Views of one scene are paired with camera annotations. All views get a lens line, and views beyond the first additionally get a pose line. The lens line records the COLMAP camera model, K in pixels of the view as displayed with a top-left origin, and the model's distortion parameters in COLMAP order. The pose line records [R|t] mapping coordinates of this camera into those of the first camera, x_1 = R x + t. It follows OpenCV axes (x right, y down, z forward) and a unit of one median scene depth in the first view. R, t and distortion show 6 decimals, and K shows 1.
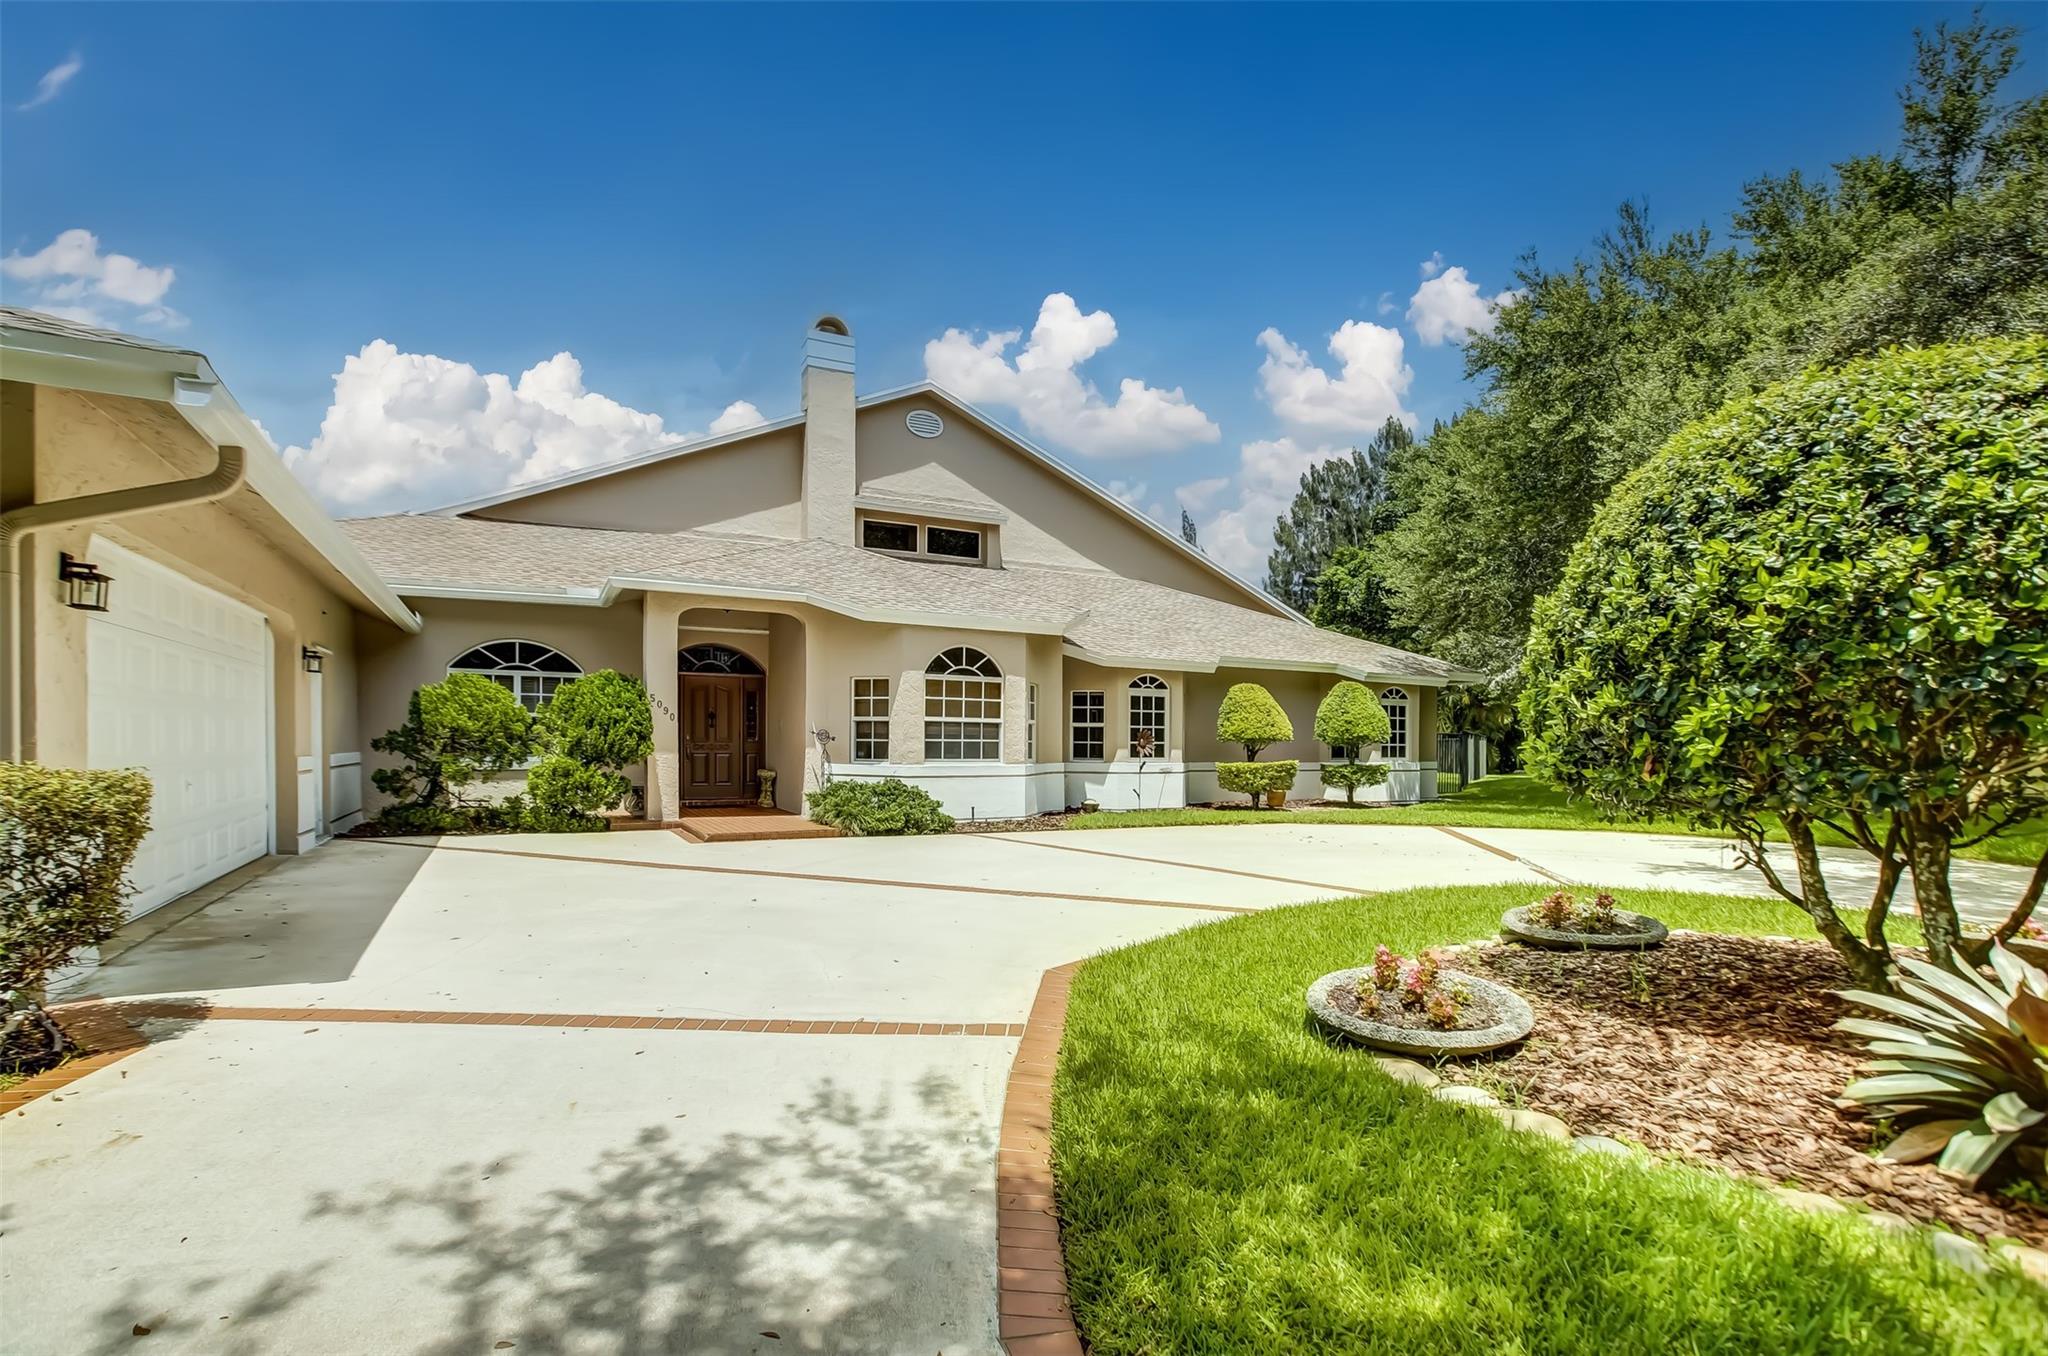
lens RADIAL K [[953.6, 0, 993.3], [0, 953.6, 759.1], [0, 0, 1]] dist [-0.034658, 0.005586]
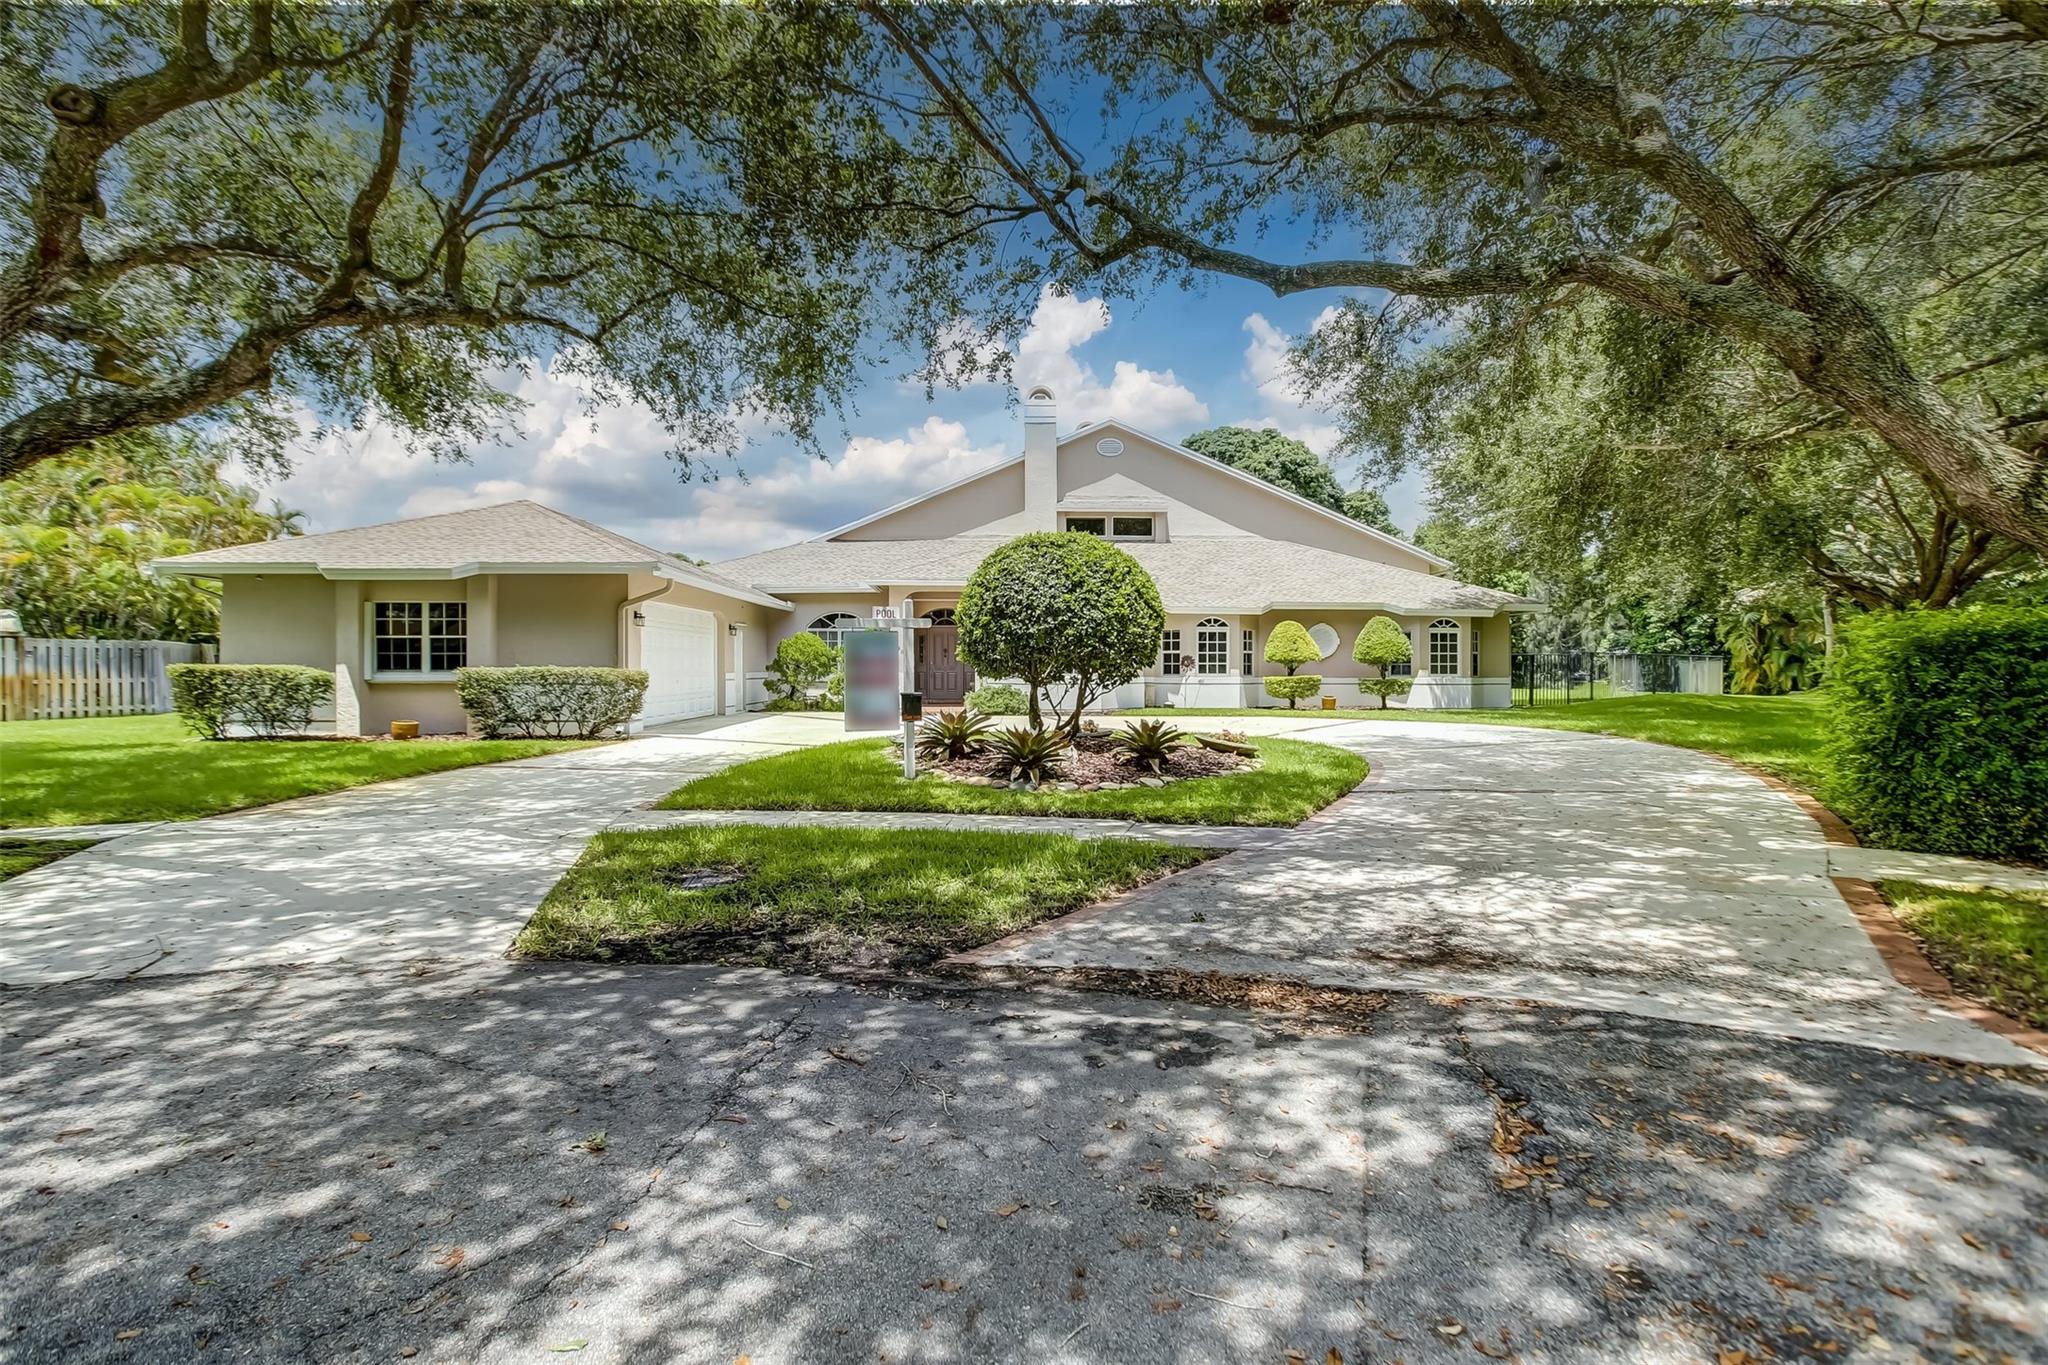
lens RADIAL K [[920.3, 0, 1017.5], [0, 920.3, 700.8], [0, 0, 1]] dist [-0.031472, 0.001467]
pose [[0.902101, 0.005139, -0.431495, 0.565421], [0.000384, 0.999919, 0.012710, 0.024633], [0.431525, -0.011631, 0.902026, -0.462954]]
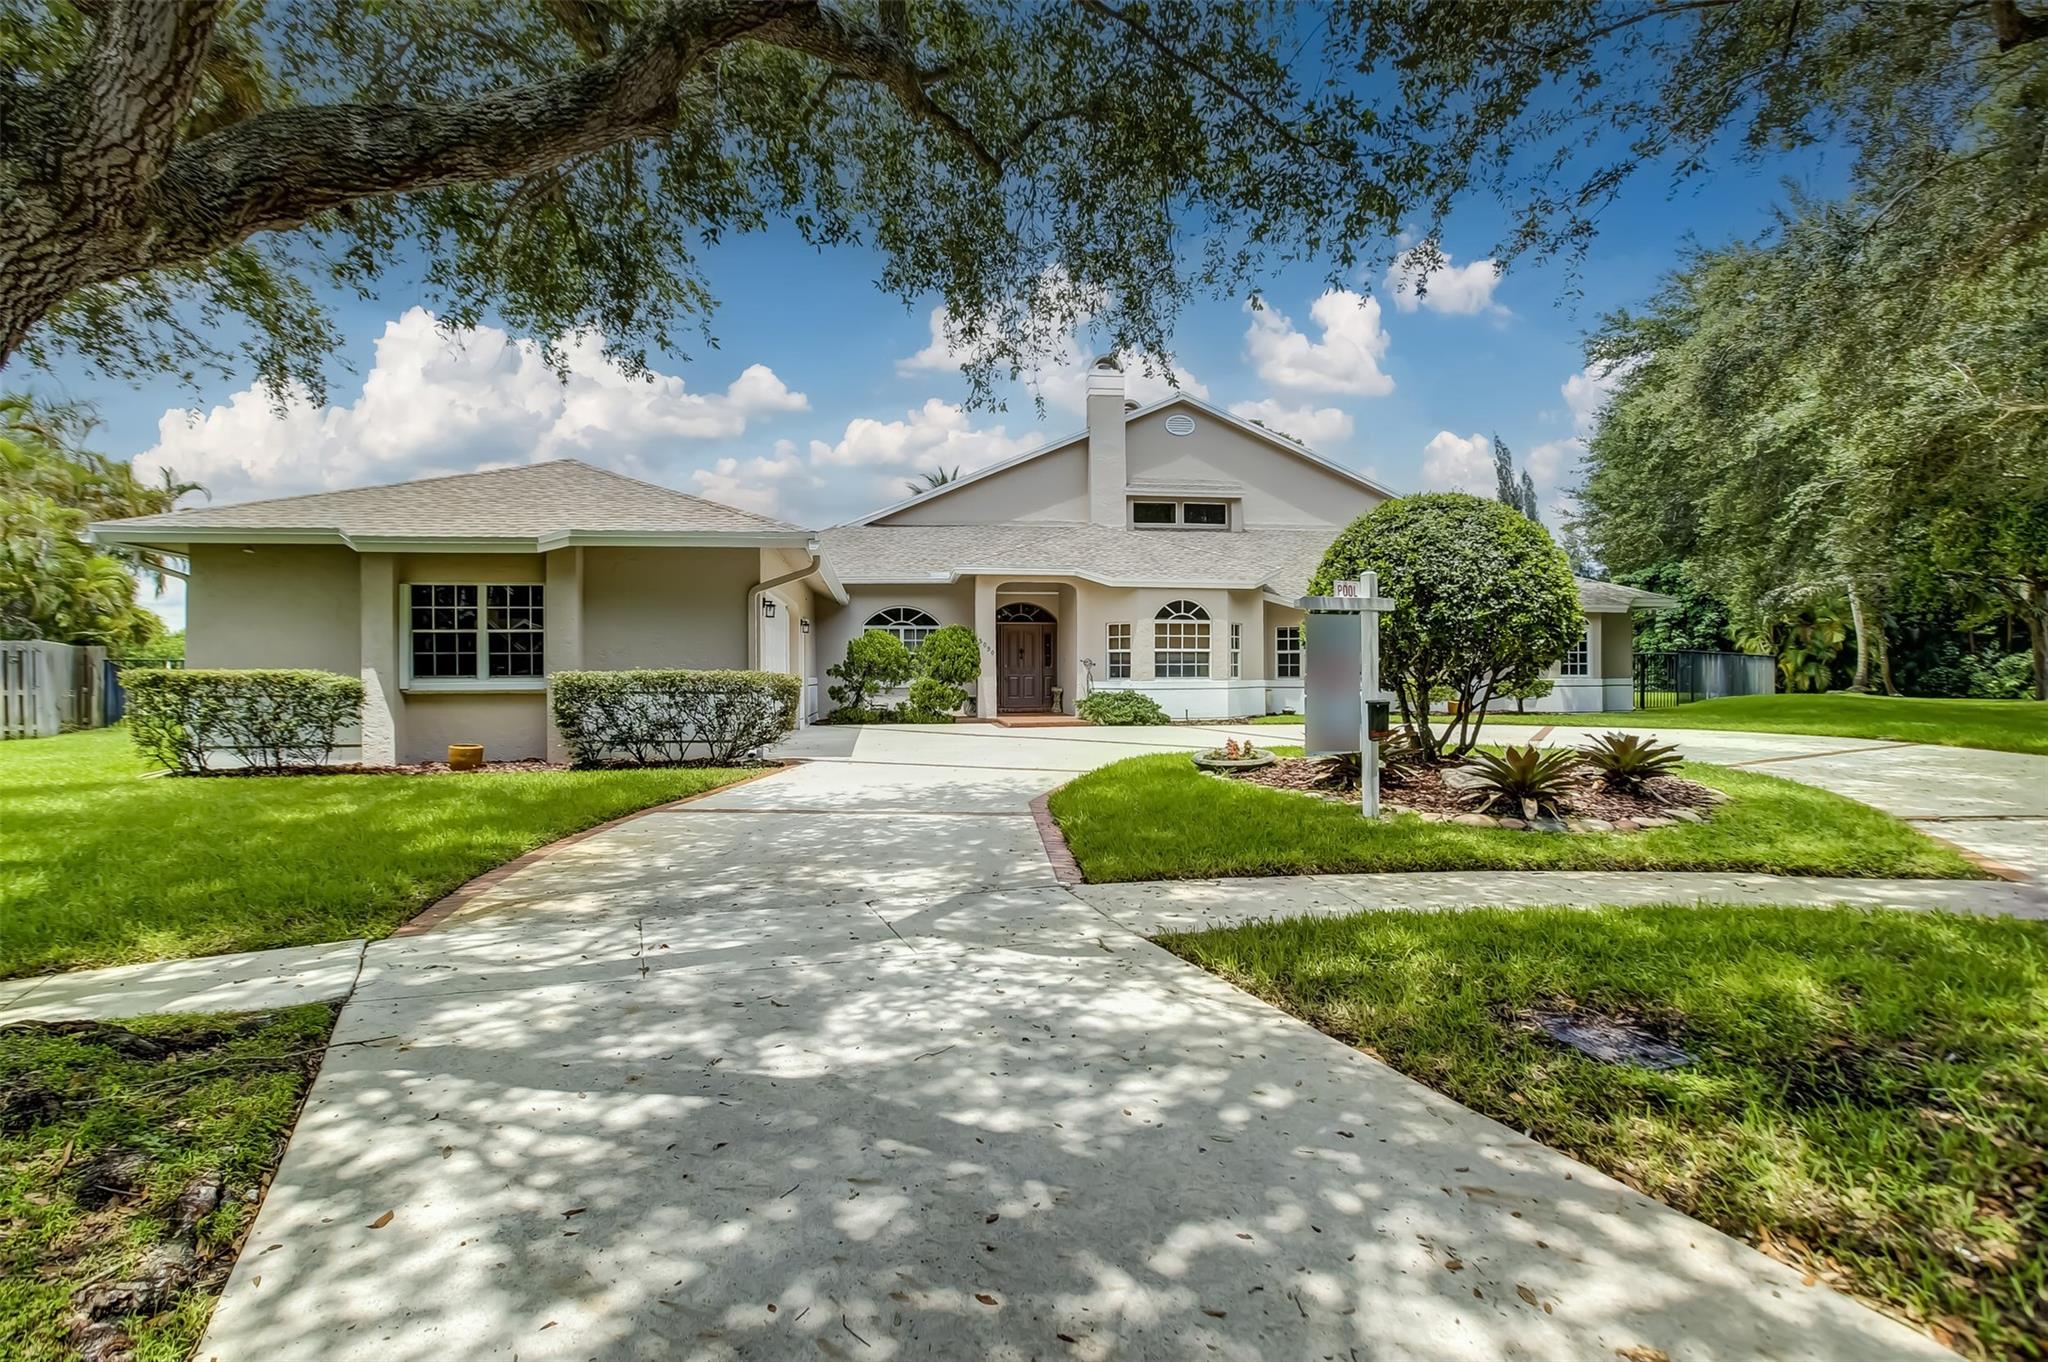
lens RADIAL K [[920.3, 0, 1009.3], [0, 920.3, 701.3], [0, 0, 1]] dist [-0.031472, 0.001467]
pose [[0.941096, -0.004447, -0.338111, 0.185279], [0.008005, 0.999926, 0.009129, 0.020961], [0.338045, -0.011298, 0.941062, -0.396838]]
